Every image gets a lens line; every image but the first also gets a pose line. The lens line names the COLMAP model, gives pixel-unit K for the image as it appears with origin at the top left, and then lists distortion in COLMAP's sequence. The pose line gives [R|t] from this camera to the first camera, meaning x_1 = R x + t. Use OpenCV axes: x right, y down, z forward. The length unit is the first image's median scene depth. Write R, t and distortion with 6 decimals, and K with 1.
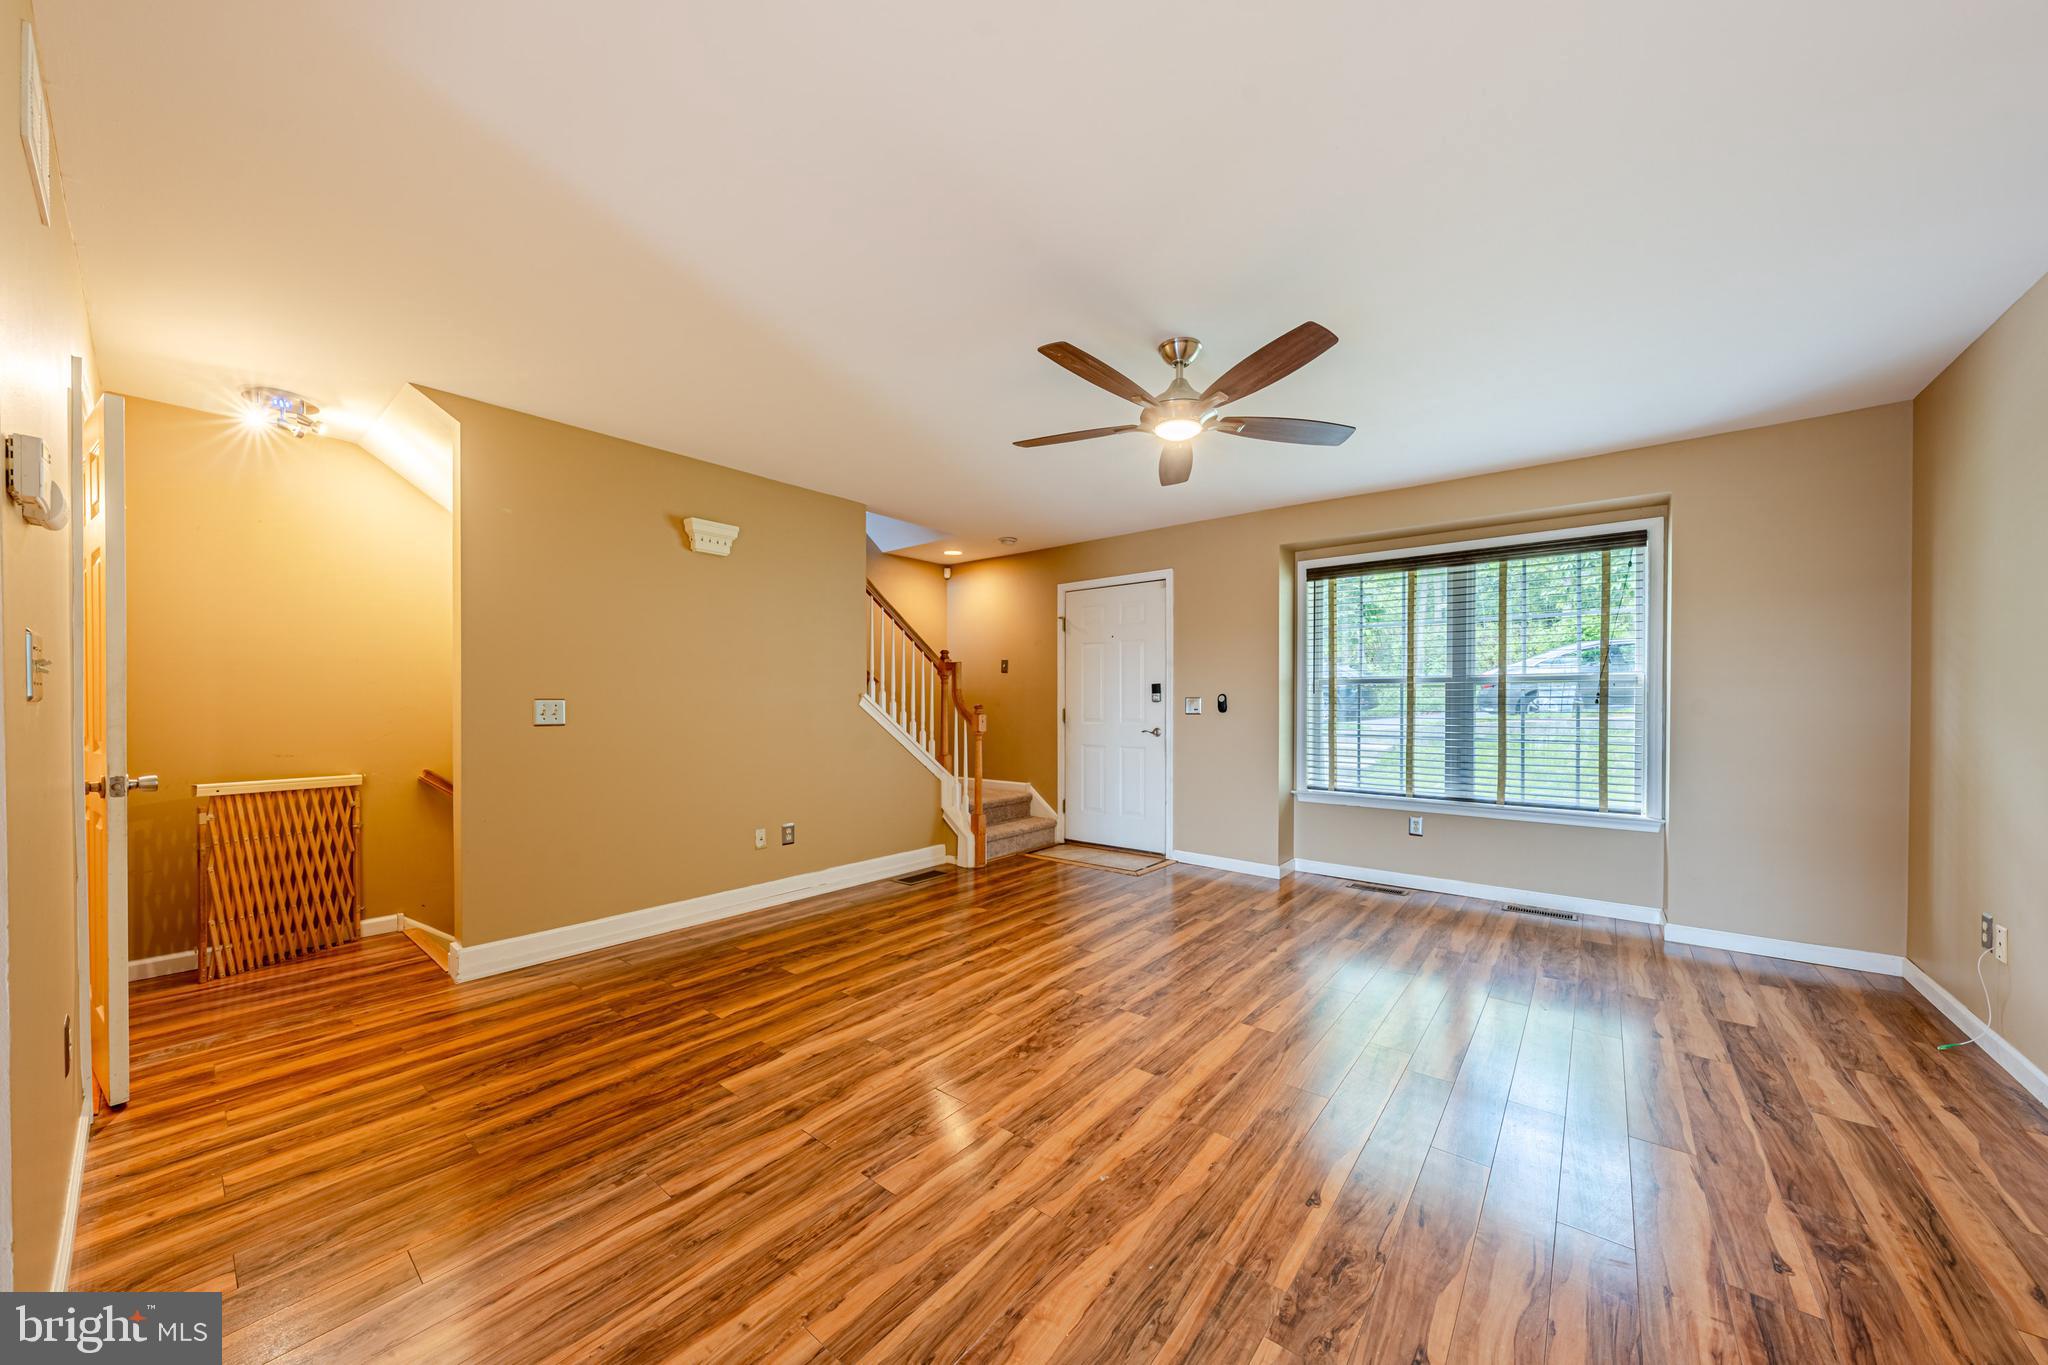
lens RADIAL K [[699.4, 0, 1035.0], [0, 699.4, 701.9], [0, 0, 1]] dist [-0.010858, 0.002406]
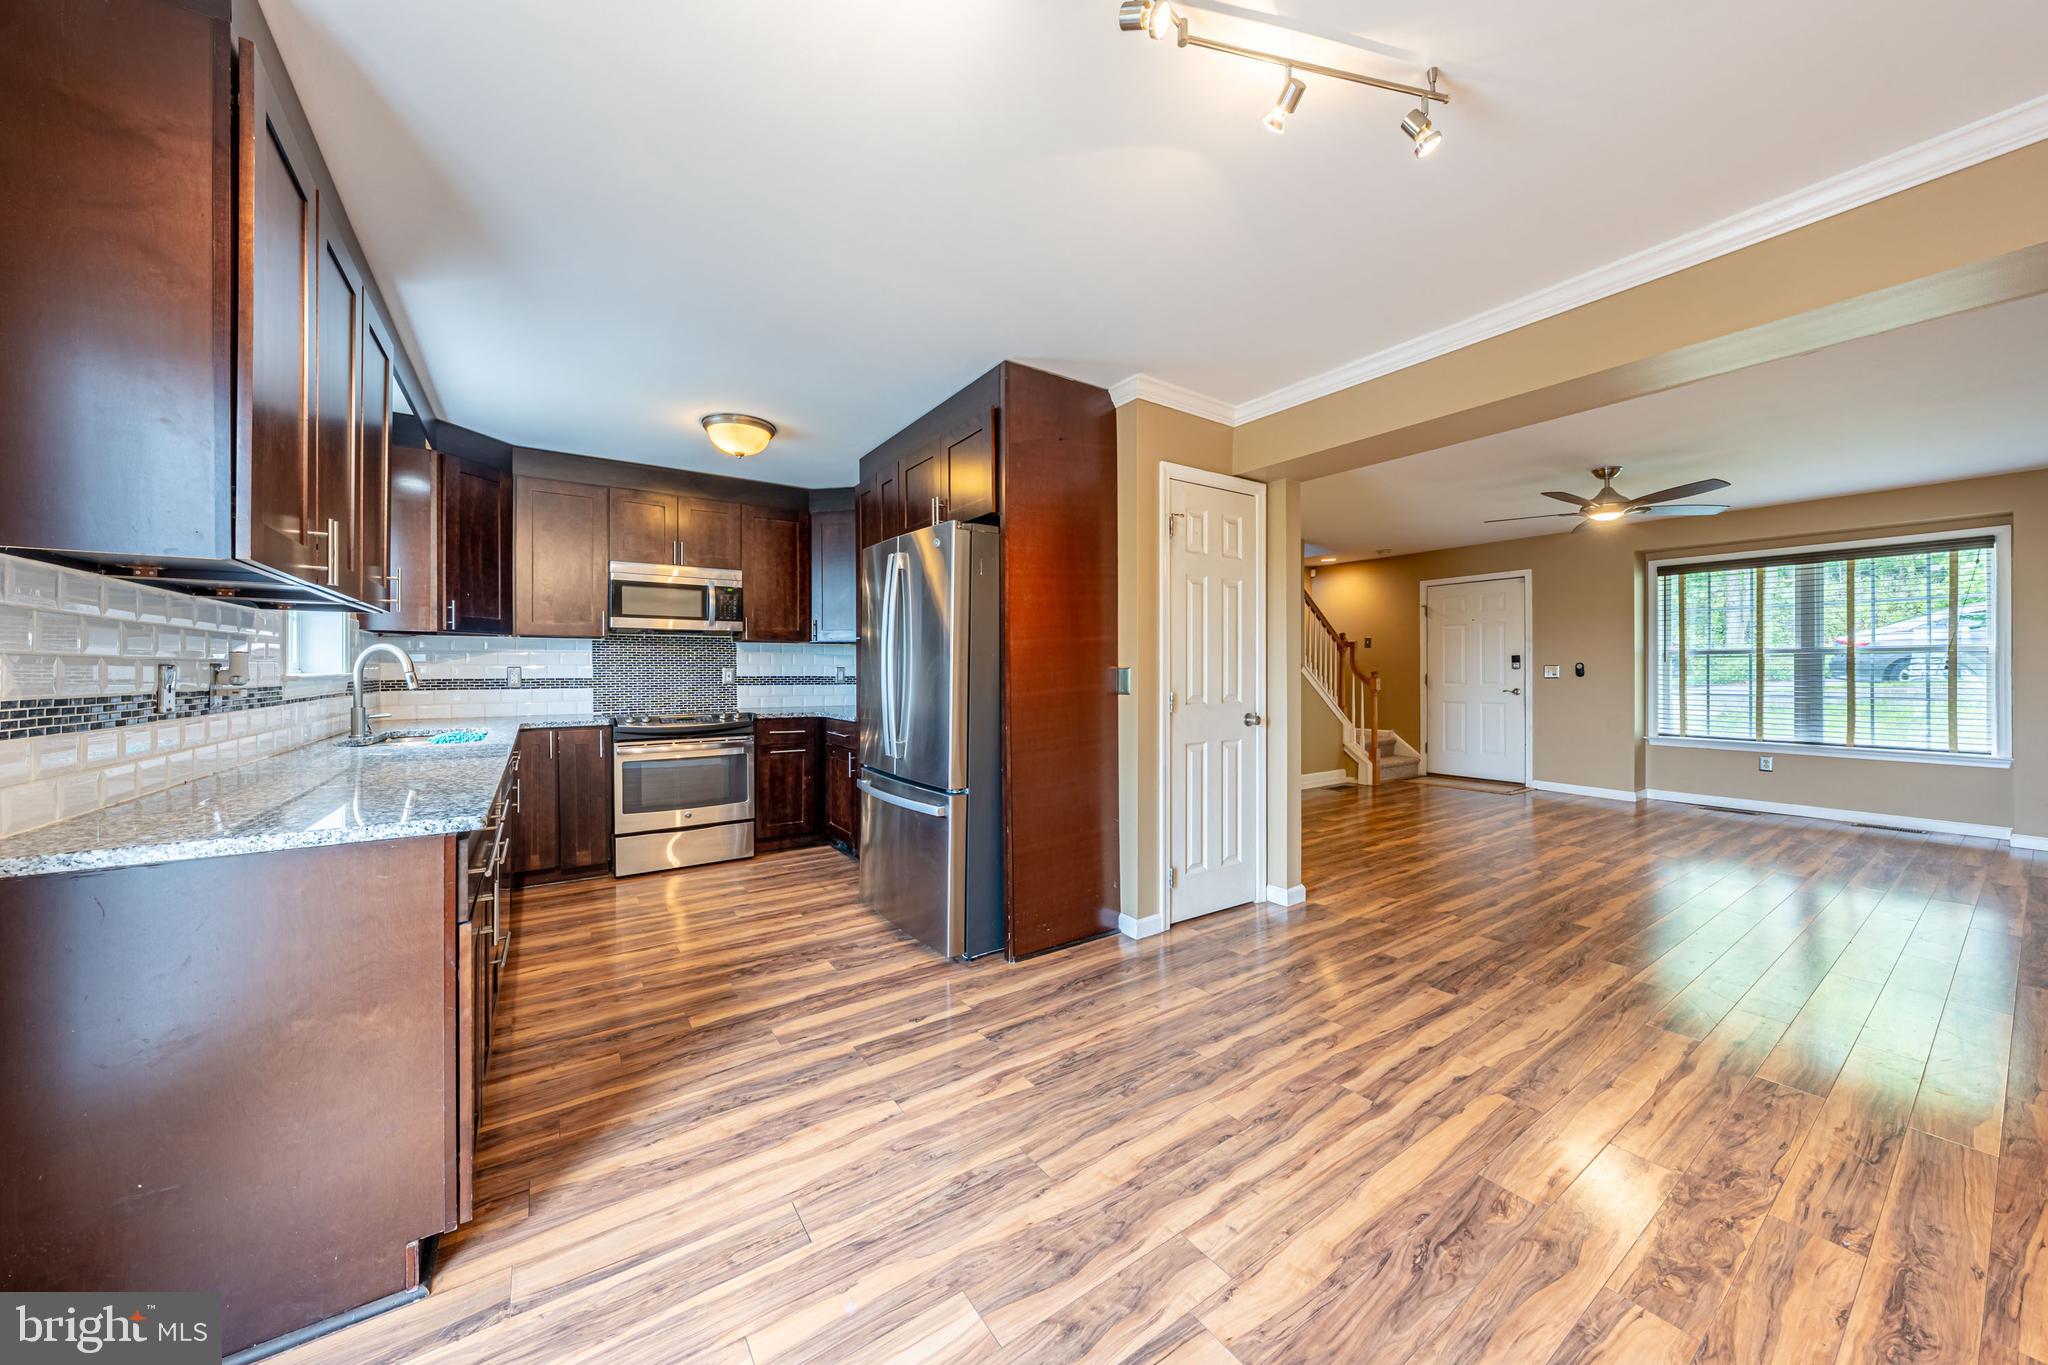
lens RADIAL K [[699.4, 0, 1017.8], [0, 699.4, 670.3], [0, 0, 1]] dist [-0.010858, 0.002406]
pose [[0.954160, -0.003075, -0.299280, -0.374573], [0.001927, 0.999990, -0.004133, 0.006512], [0.299290, 0.003367, 0.954156, -0.614097]]
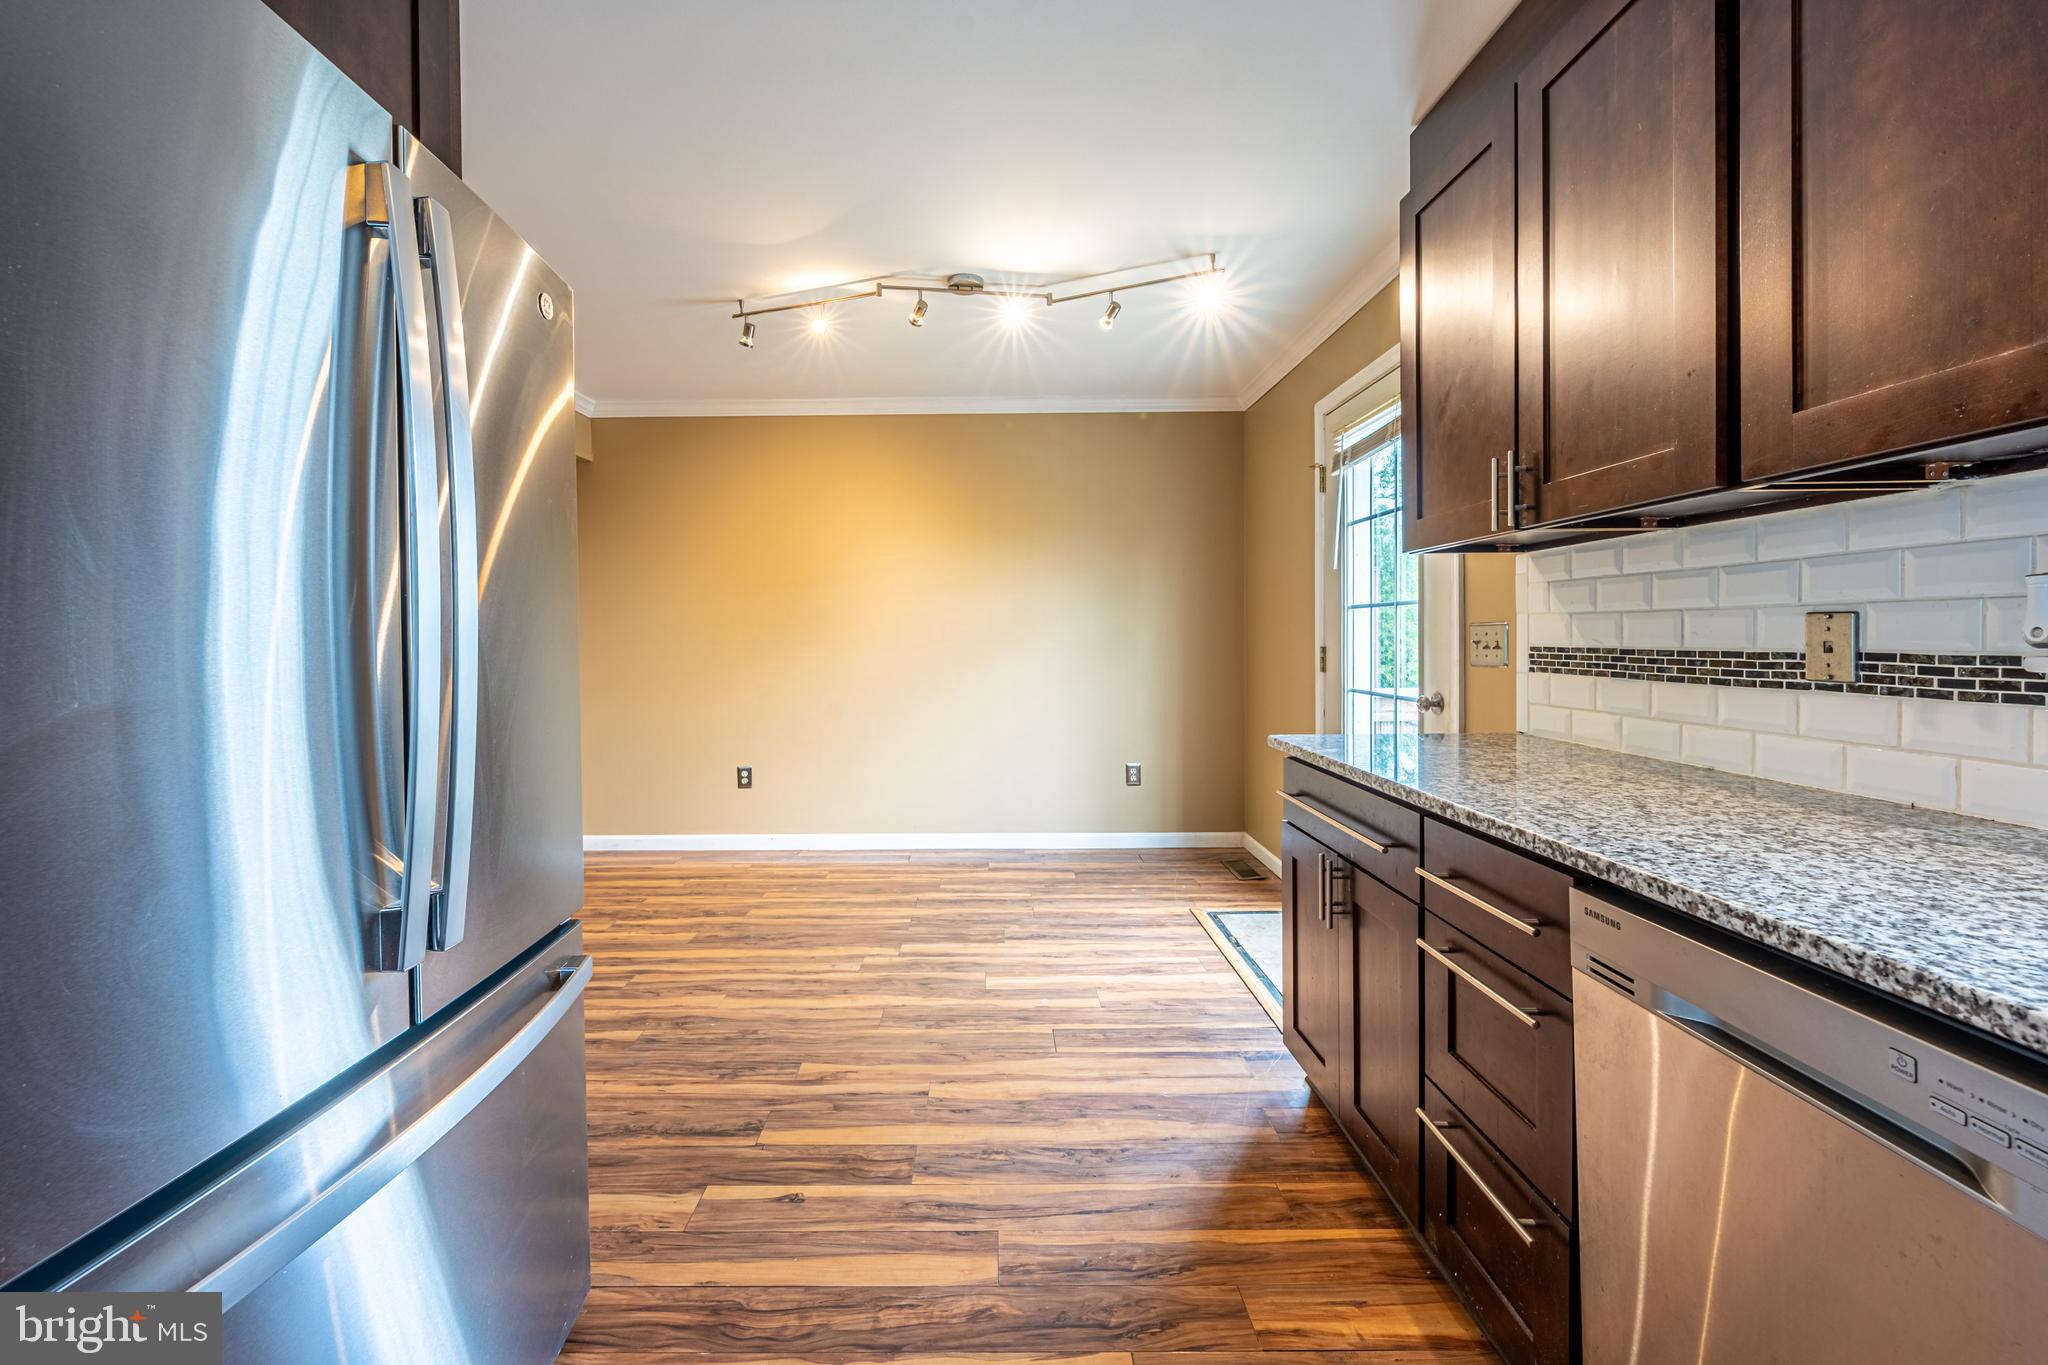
lens RADIAL K [[809.5, 0, 996.5], [0, 809.5, 642.8], [0, 0, 1]] dist [0.003422, -0.001254]
pose [[-0.620073, -0.005153, 0.784527, -0.942351], [0.008096, 0.999883, 0.012966, 0.006067], [-0.784502, 0.014391, -0.619959, 0.004539]]
